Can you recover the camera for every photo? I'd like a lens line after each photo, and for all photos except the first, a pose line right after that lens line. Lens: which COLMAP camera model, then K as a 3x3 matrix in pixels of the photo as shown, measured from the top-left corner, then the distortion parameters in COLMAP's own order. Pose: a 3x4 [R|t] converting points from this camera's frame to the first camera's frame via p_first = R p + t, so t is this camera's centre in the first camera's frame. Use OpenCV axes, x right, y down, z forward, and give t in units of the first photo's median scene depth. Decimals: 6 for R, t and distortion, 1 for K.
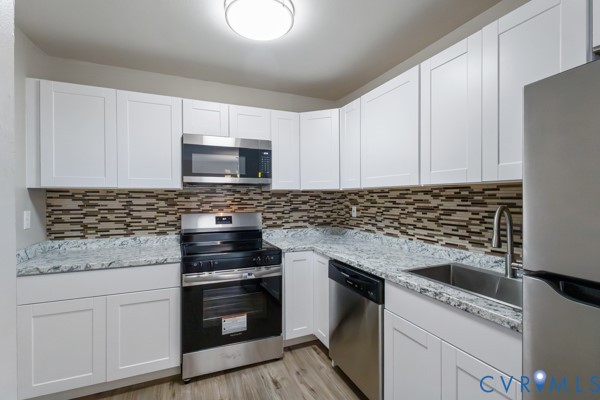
lens RADIAL K [[268.8, 0, 300.0], [0, 268.8, 200.0], [0, 0, 1]] dist [0.000943, 0.000137]
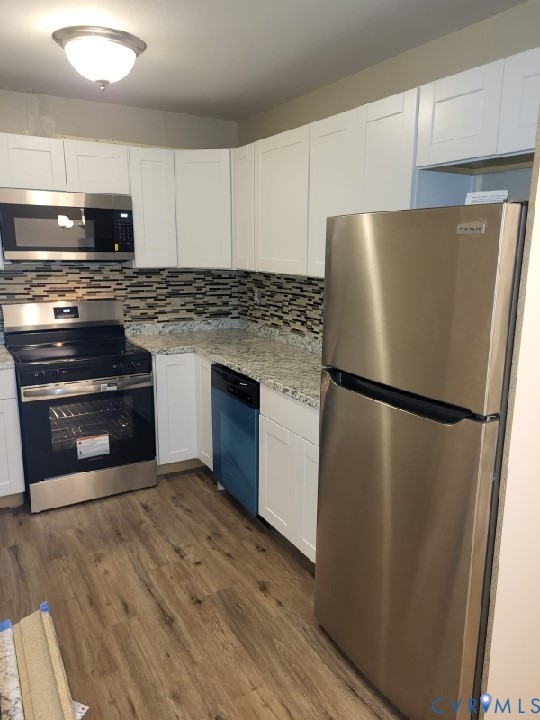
lens RADIAL K [[527.2, 0, 270.0], [0, 527.2, 360.0], [0, 0, 1]] dist [0.031716, 0.000011]
pose [[0.994201, -0.010657, 0.107010, 0.104899], [-0.010605, 0.980512, 0.196175, -0.086882], [-0.107015, -0.196172, 0.974712, -0.482341]]
